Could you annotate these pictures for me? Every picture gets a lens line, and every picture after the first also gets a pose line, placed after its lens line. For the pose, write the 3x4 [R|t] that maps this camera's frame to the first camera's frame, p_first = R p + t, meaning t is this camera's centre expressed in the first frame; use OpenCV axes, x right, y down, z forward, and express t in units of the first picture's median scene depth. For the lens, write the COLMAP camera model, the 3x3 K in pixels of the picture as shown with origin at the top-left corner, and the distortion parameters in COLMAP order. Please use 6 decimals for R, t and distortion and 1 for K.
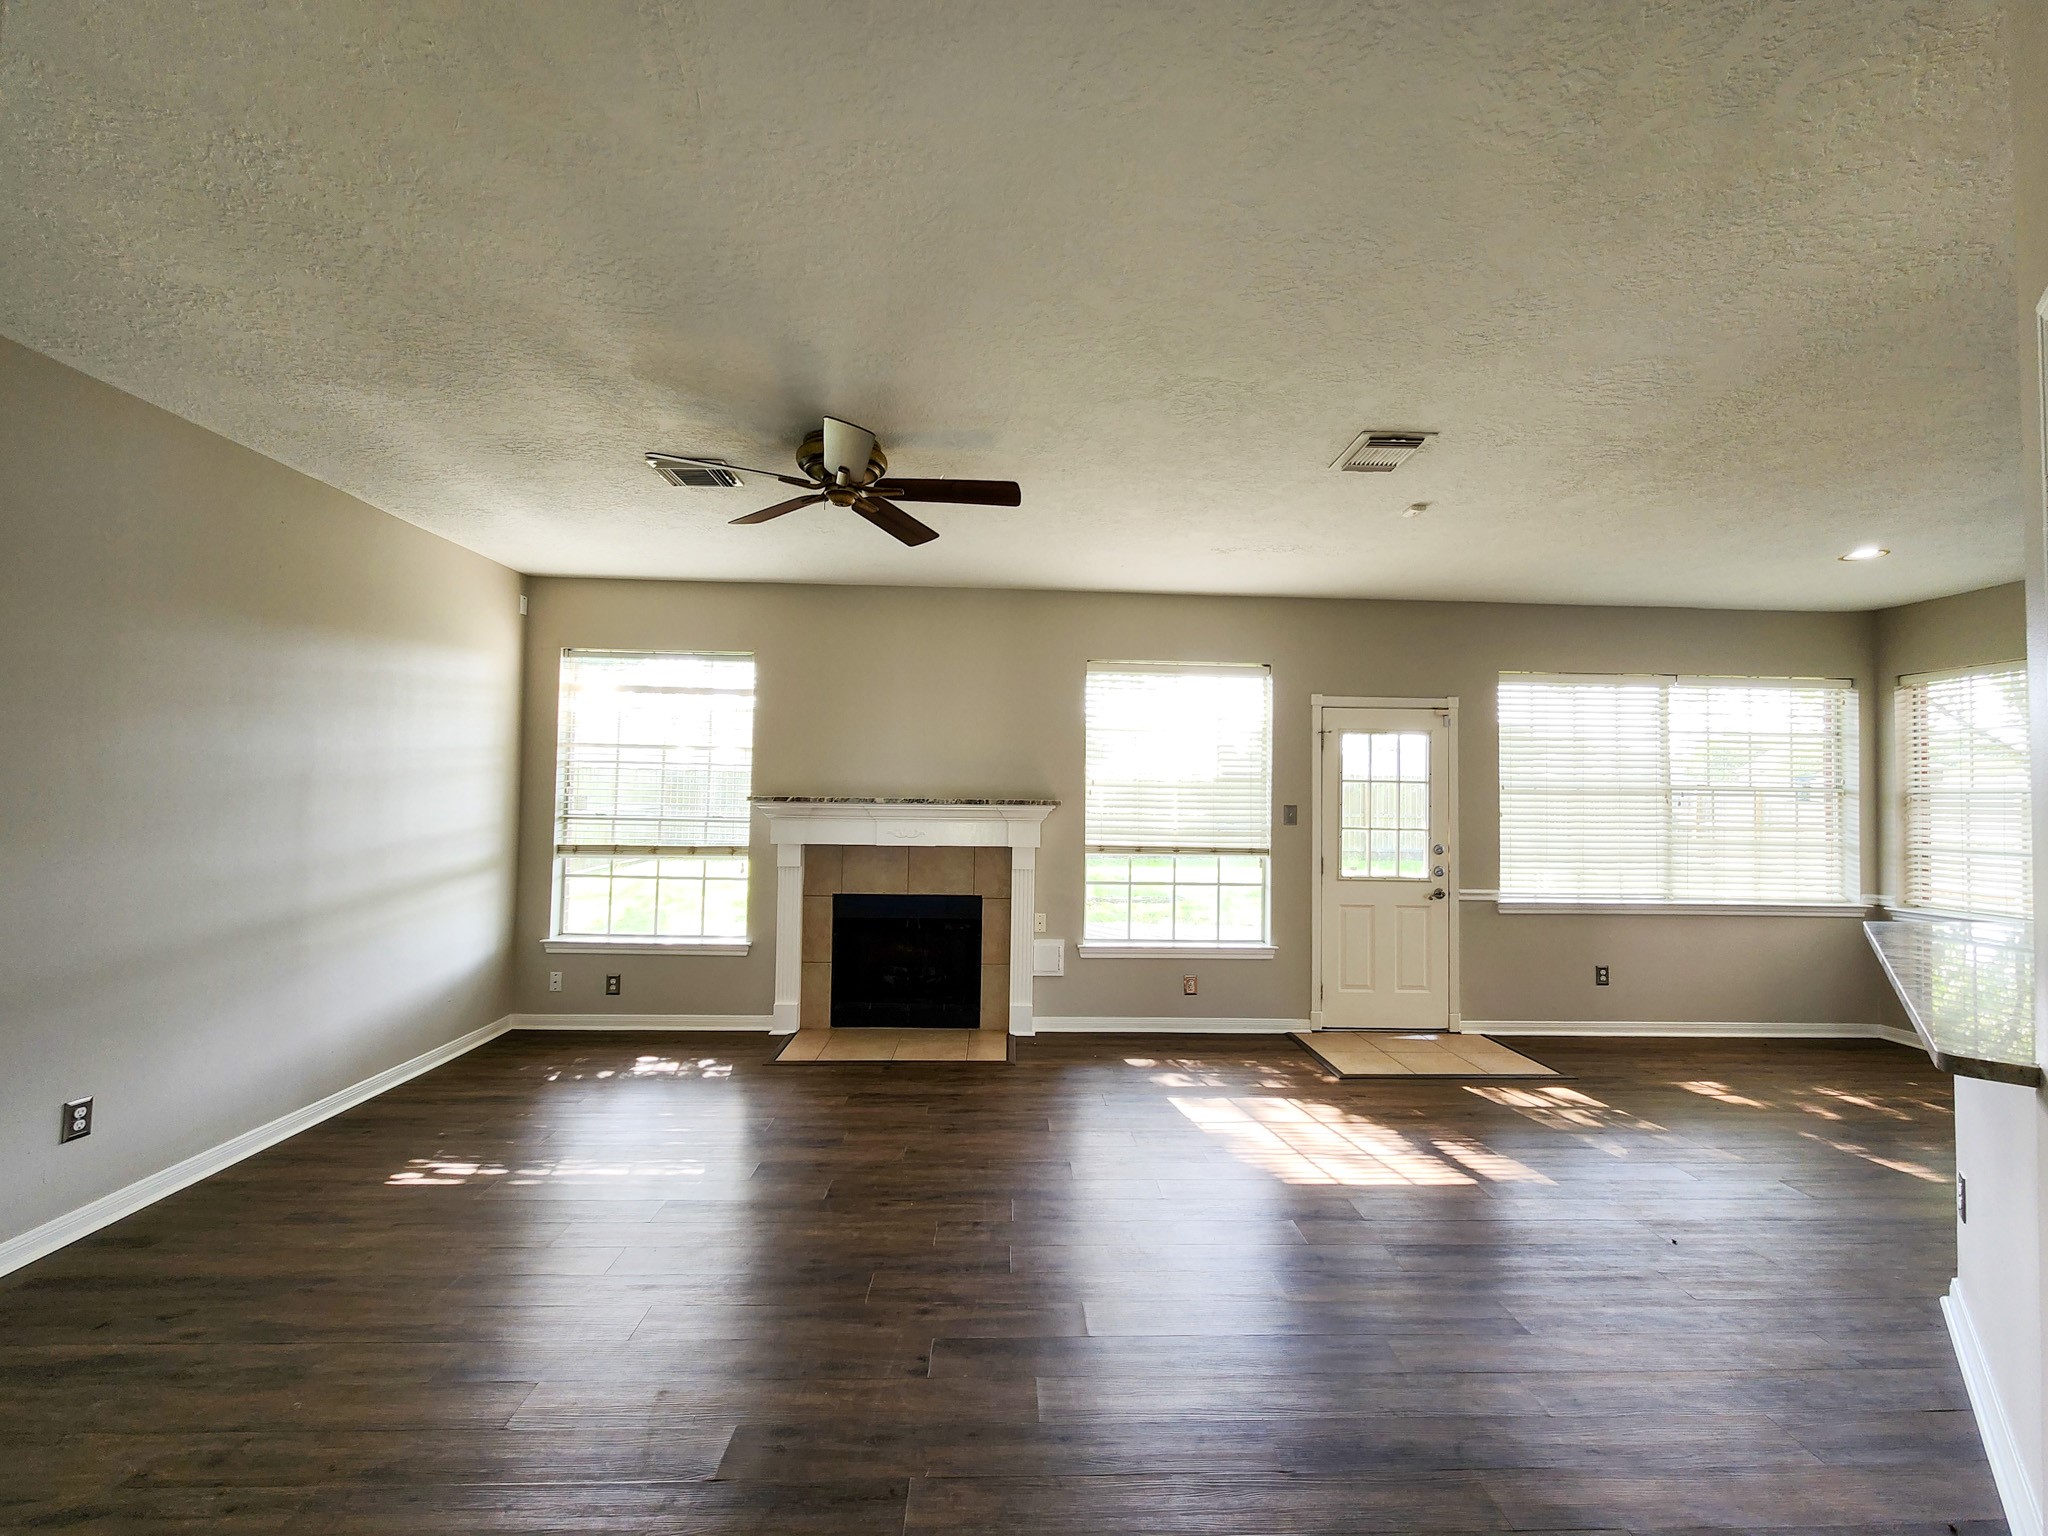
lens RADIAL K [[837.9, 0, 1030.4], [0, 837.9, 774.8], [0, 0, 1]] dist [-0.001297, -0.000022]
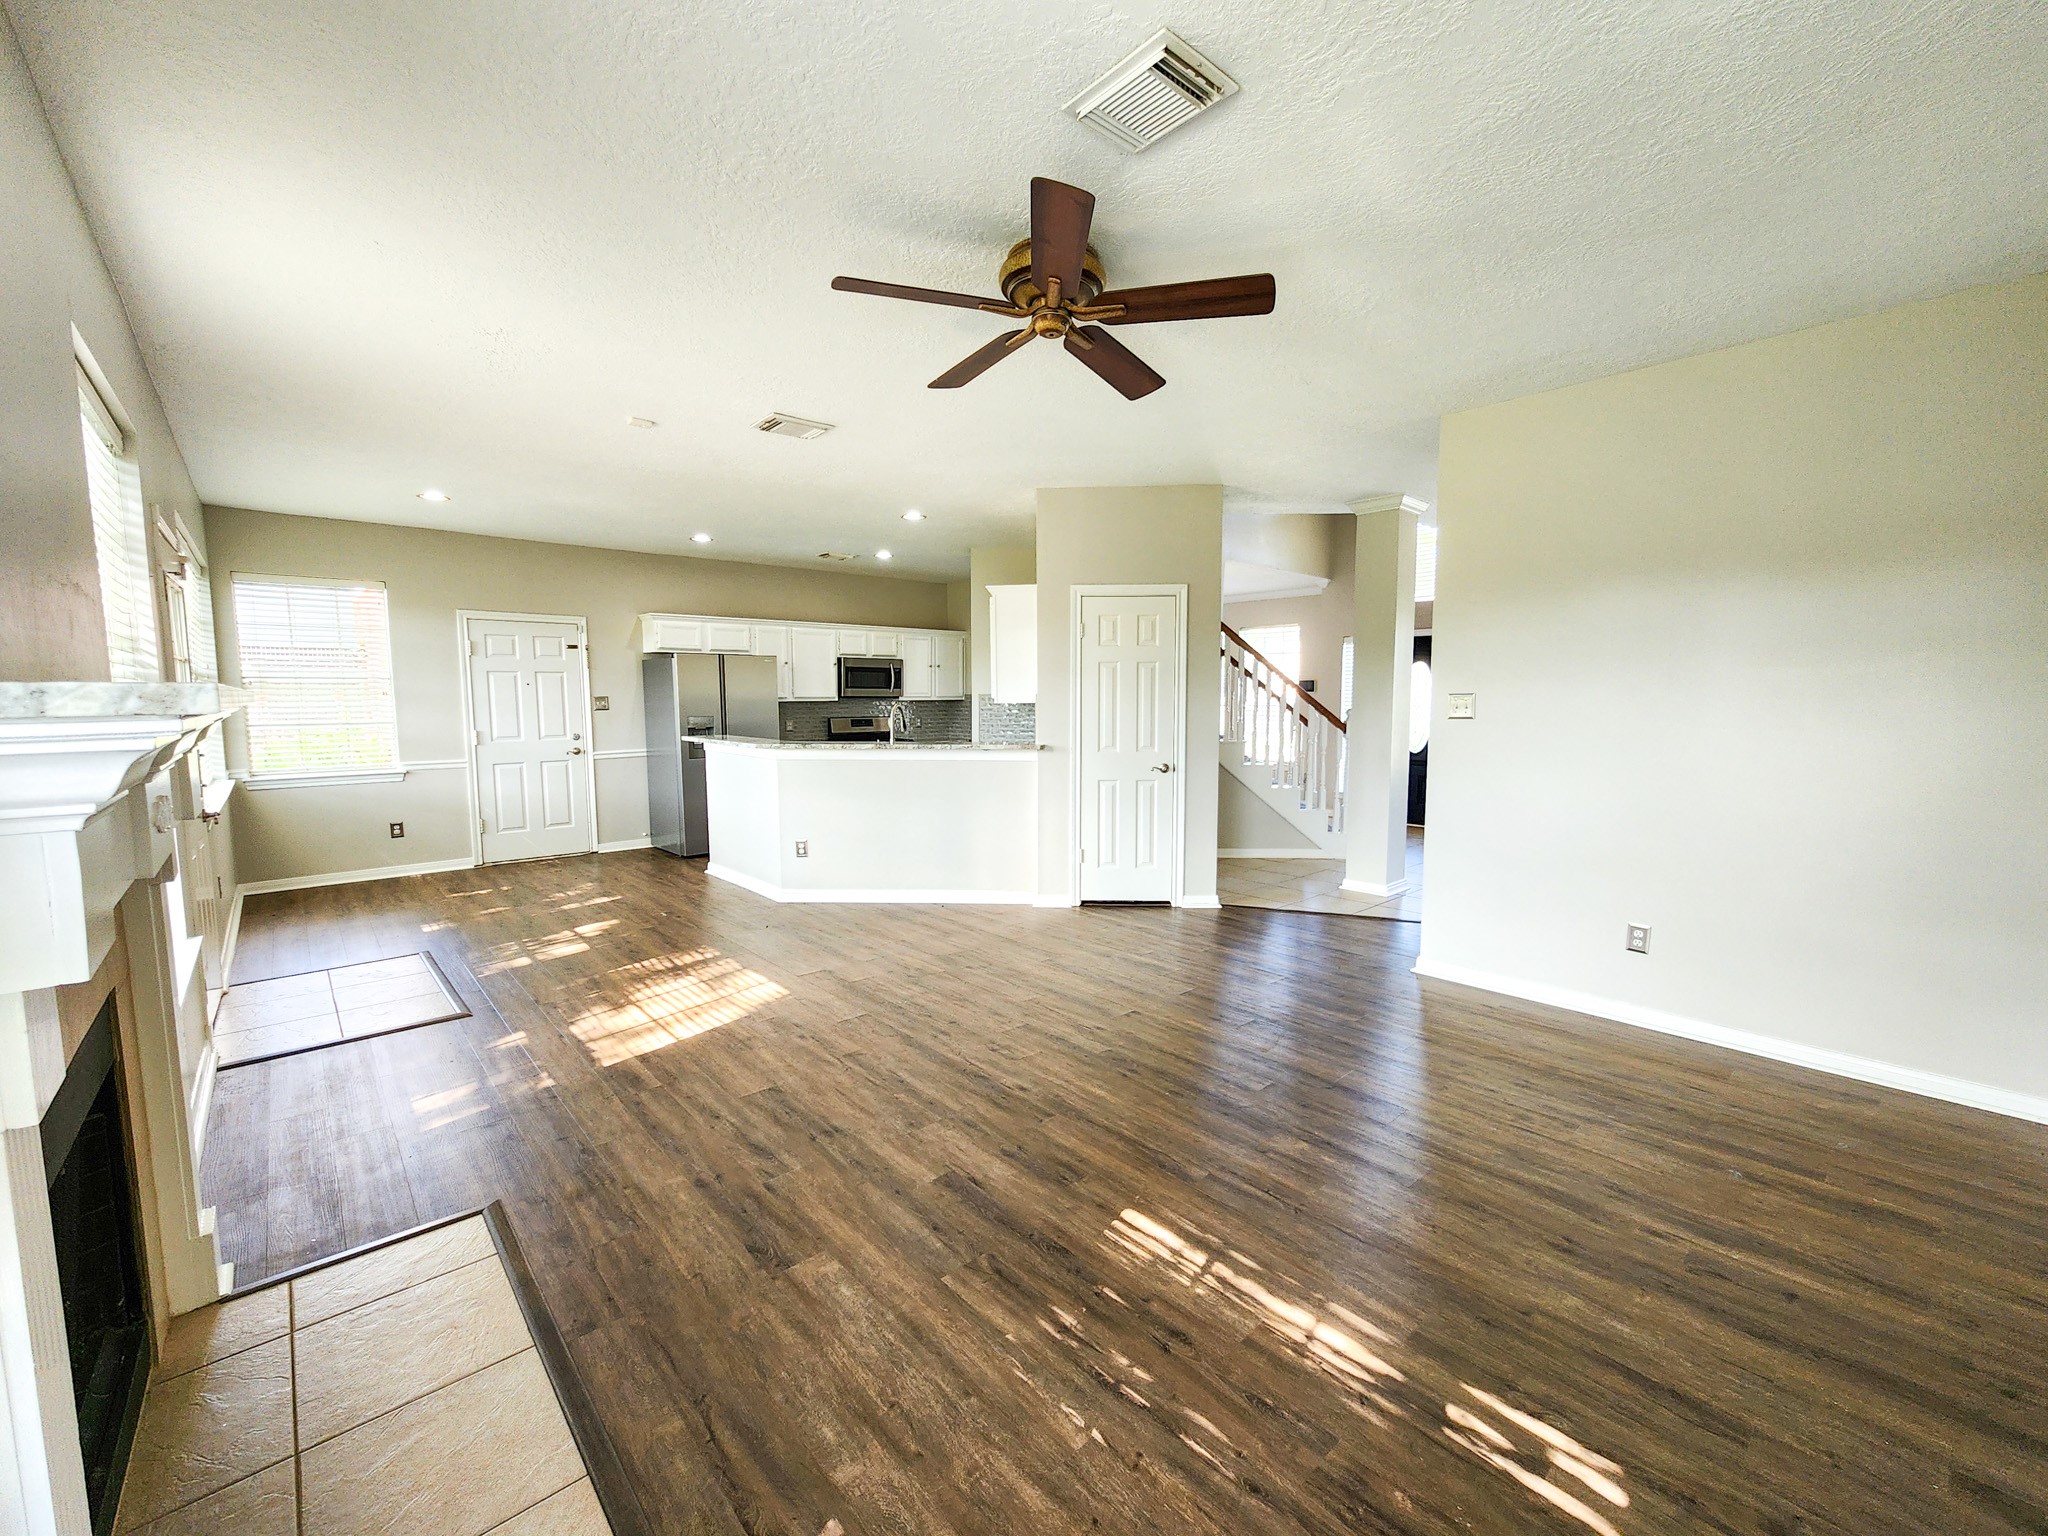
lens RADIAL K [[837.9, 0, 1030.4], [0, 837.9, 774.8], [0, 0, 1]] dist [-0.001297, -0.000022]
pose [[-0.643612, -0.090156, 0.760023, -0.535053], [-0.027773, 0.995135, 0.094526, 0.022764], [-0.764848, 0.039730, -0.642985, 0.951658]]
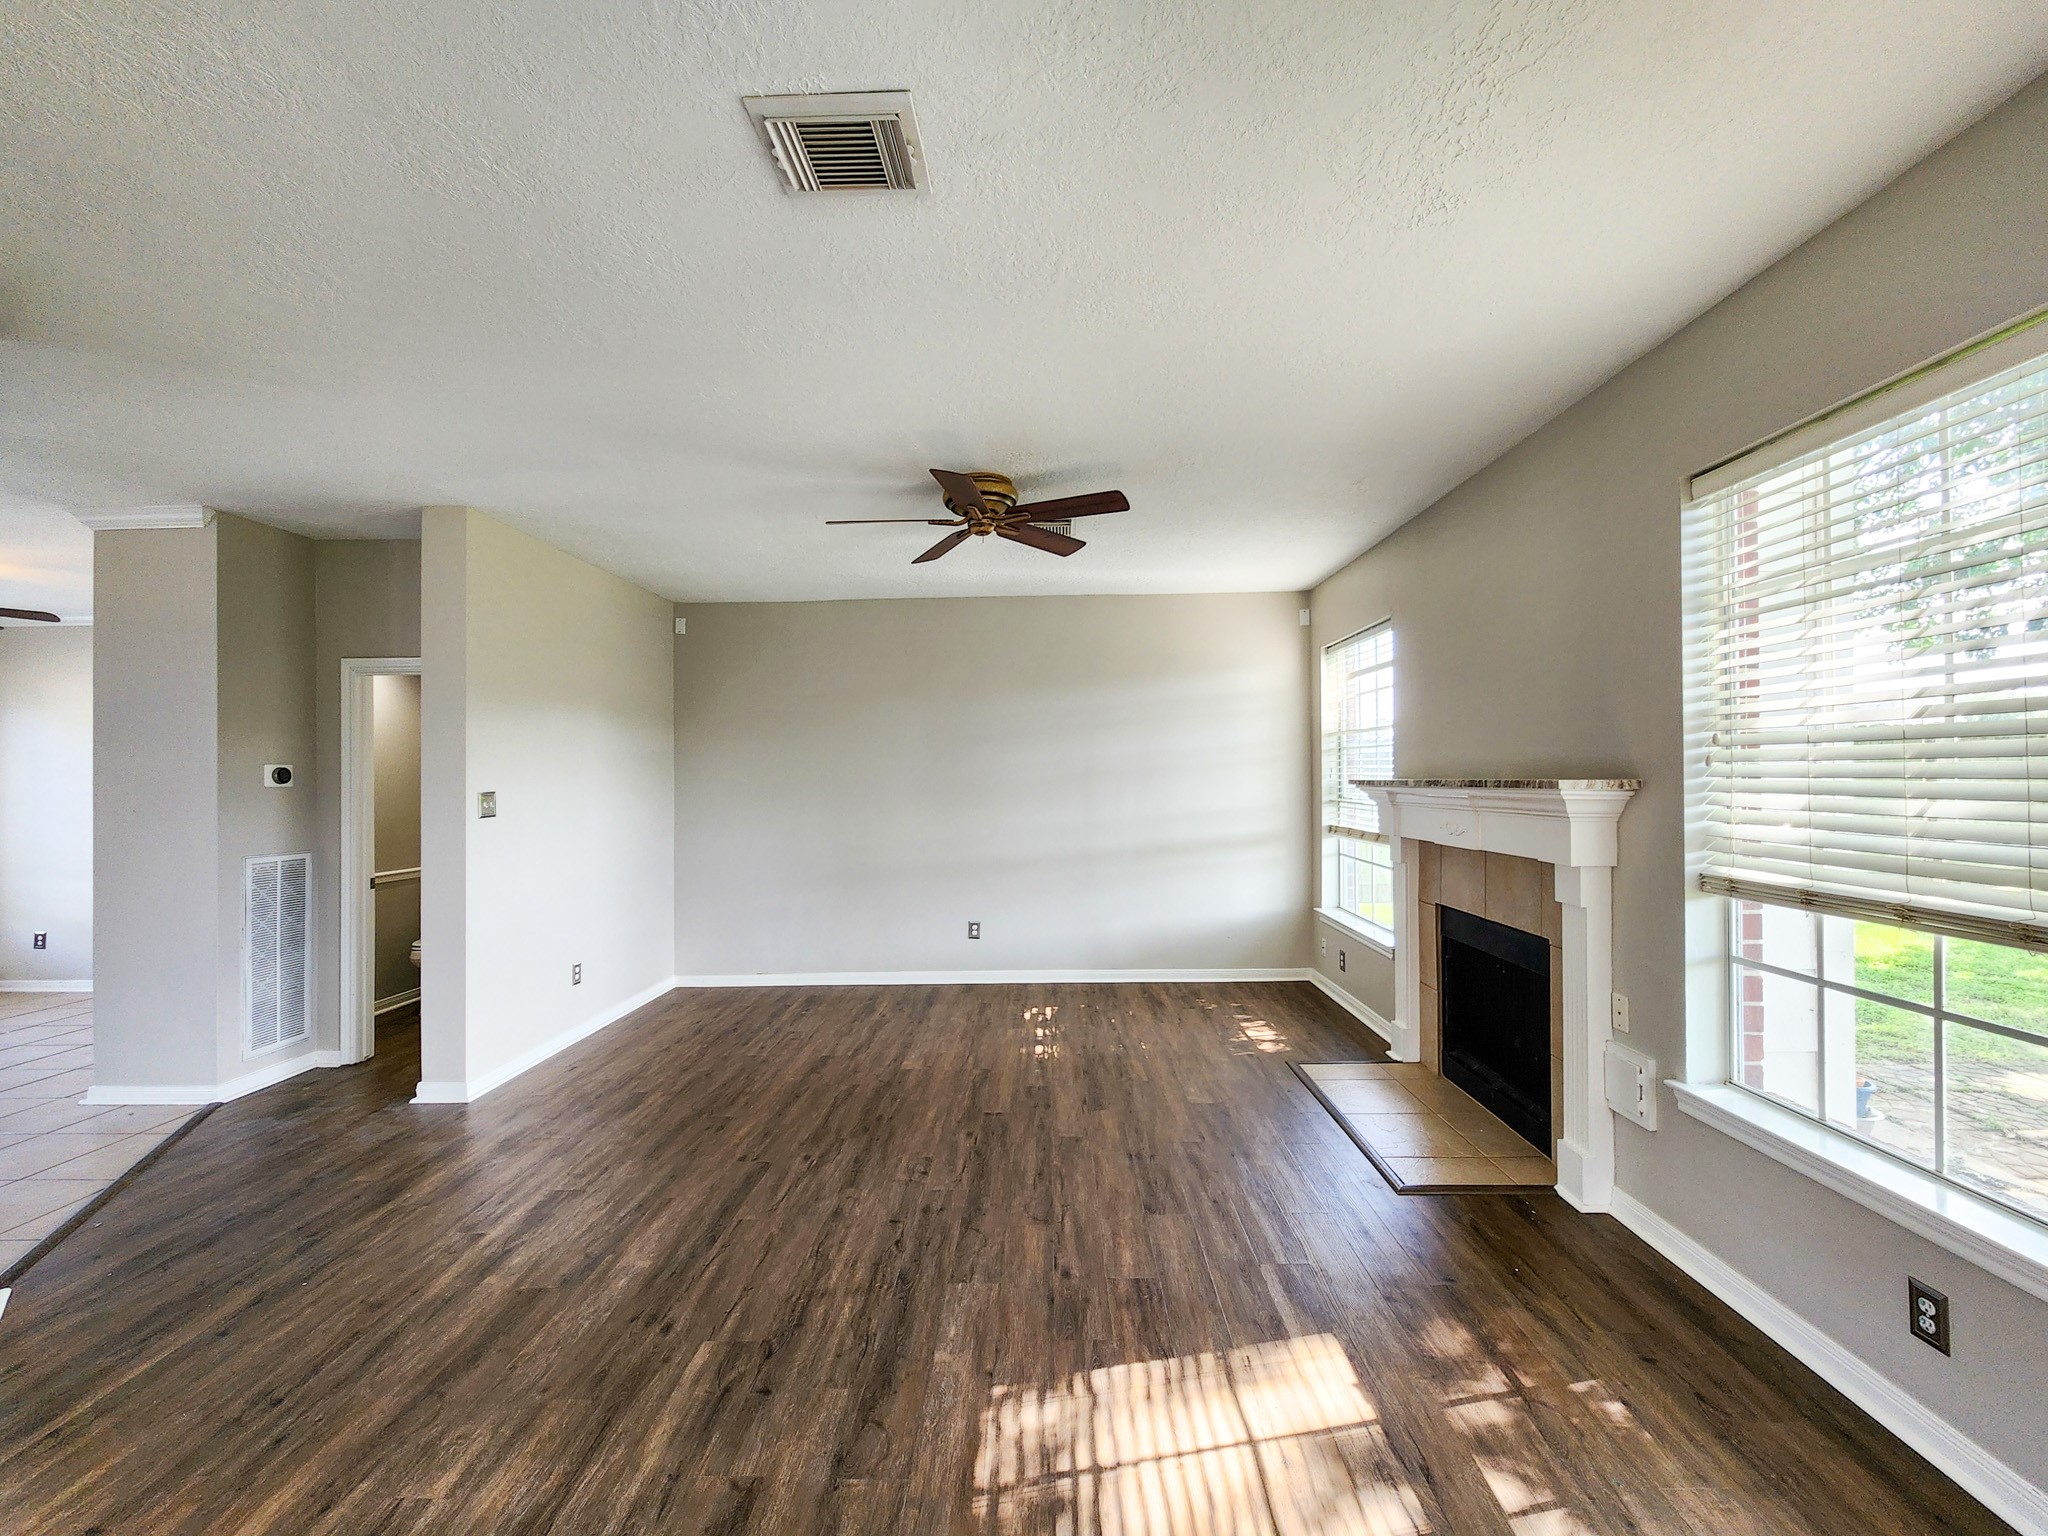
lens RADIAL K [[837.9, 0, 1030.4], [0, 837.9, 774.8], [0, 0, 1]] dist [-0.001297, -0.000022]
pose [[-0.055709, -0.019361, -0.998259, 0.572098], [0.033493, 0.999213, -0.021249, 0.026988], [0.997885, -0.034619, -0.055017, 0.680021]]
